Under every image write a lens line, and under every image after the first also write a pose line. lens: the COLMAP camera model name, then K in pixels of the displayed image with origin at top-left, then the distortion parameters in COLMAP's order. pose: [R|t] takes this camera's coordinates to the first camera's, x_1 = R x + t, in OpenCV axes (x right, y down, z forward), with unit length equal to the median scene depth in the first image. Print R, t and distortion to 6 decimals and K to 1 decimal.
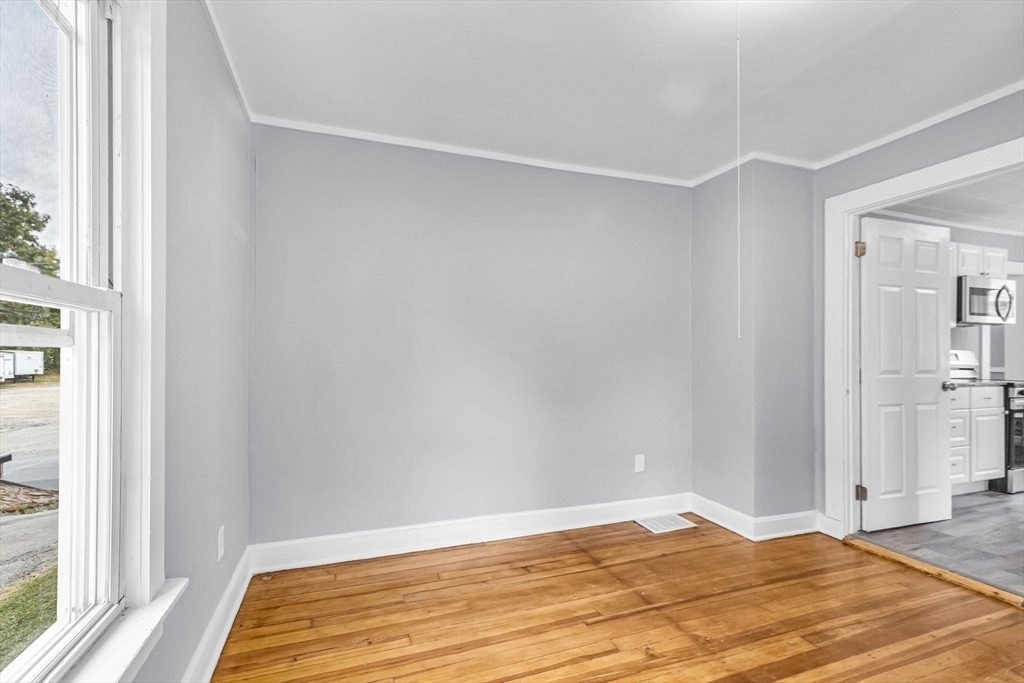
lens RADIAL K [[461.4, 0, 500.4], [0, 461.4, 346.5], [0, 0, 1]] dist [0.002234, -0.000073]
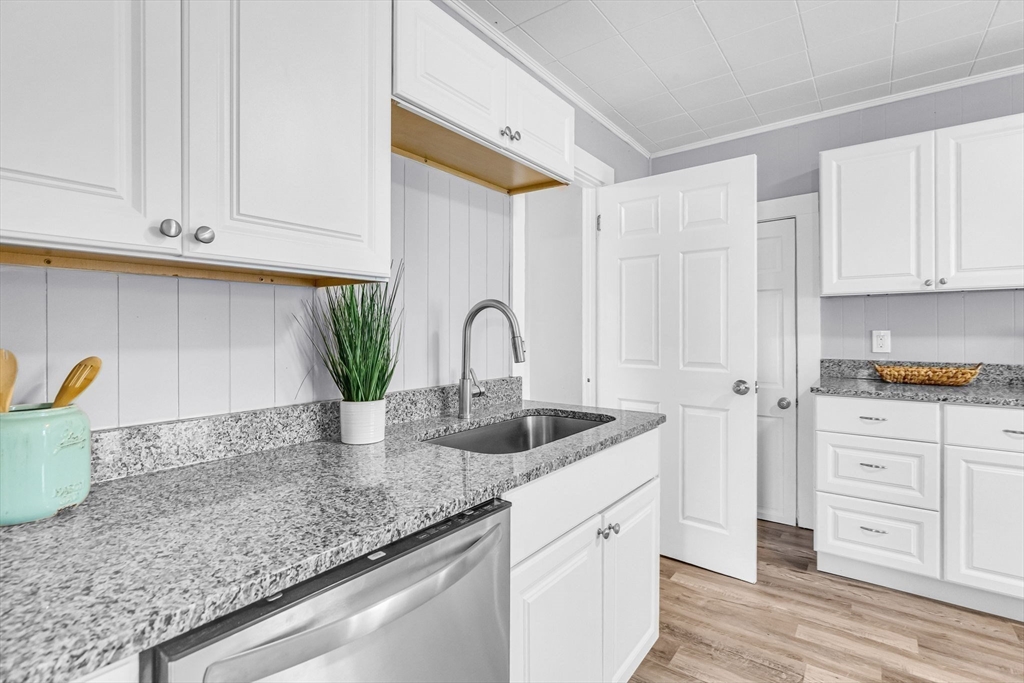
lens RADIAL K [[462.8, 0, 509.8], [0, 462.8, 336.3], [0, 0, 1]] dist [0.001243, -0.000372]
pose [[0.542375, 0.003093, -0.840131, 1.806786], [0.015343, 0.999790, 0.013586, -0.006000], [0.839996, -0.020259, 0.542214, 0.454589]]
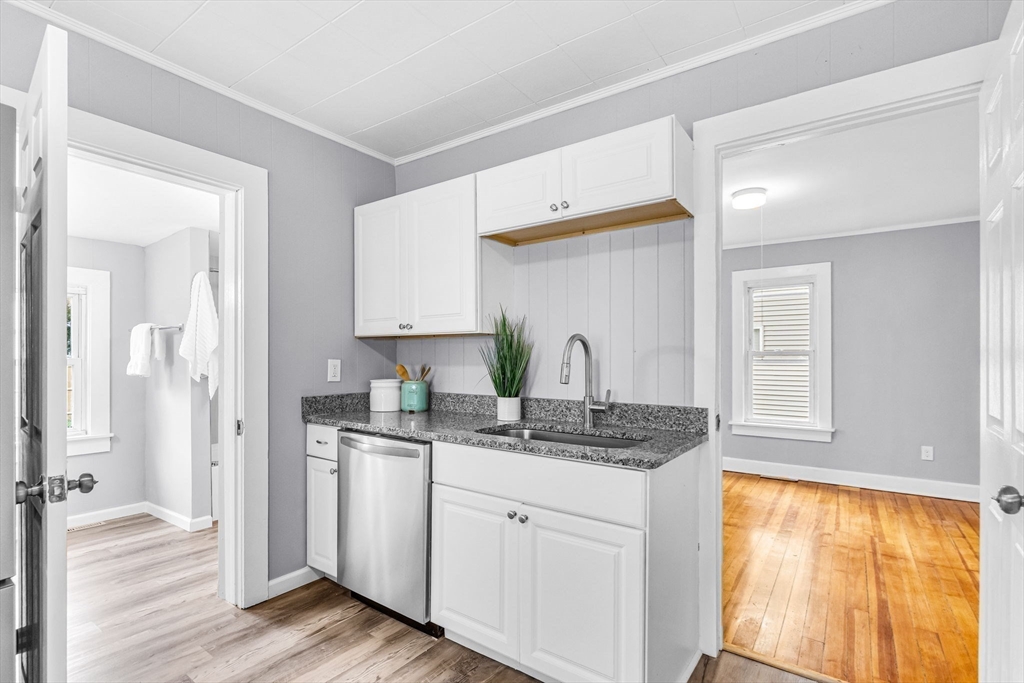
lens RADIAL K [[484.0, 0, 513.8], [0, 484.0, 361.1], [0, 0, 1]] dist [0.000349, -0.000147]
pose [[-0.815344, -0.000050, -0.578977, 1.835755], [0.005462, 0.999955, -0.007778, 0.005294], [0.578951, -0.009504, -0.815307, 1.403804]]
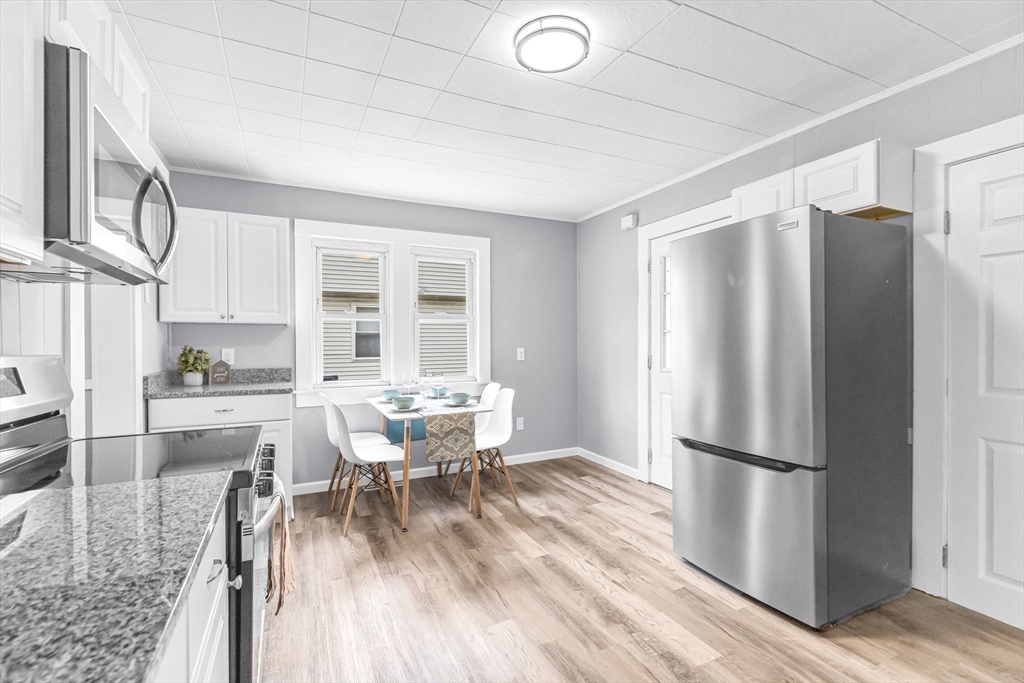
lens RADIAL K [[450.5, 0, 501.8], [0, 450.5, 342.0], [0, 0, 1]] dist [0.001538, 0.000096]
pose [[-0.112197, -0.008147, 0.993653, 1.267591], [-0.005022, 0.999958, 0.007631, -0.006771], [-0.993673, -0.004134, -0.112233, 1.372590]]
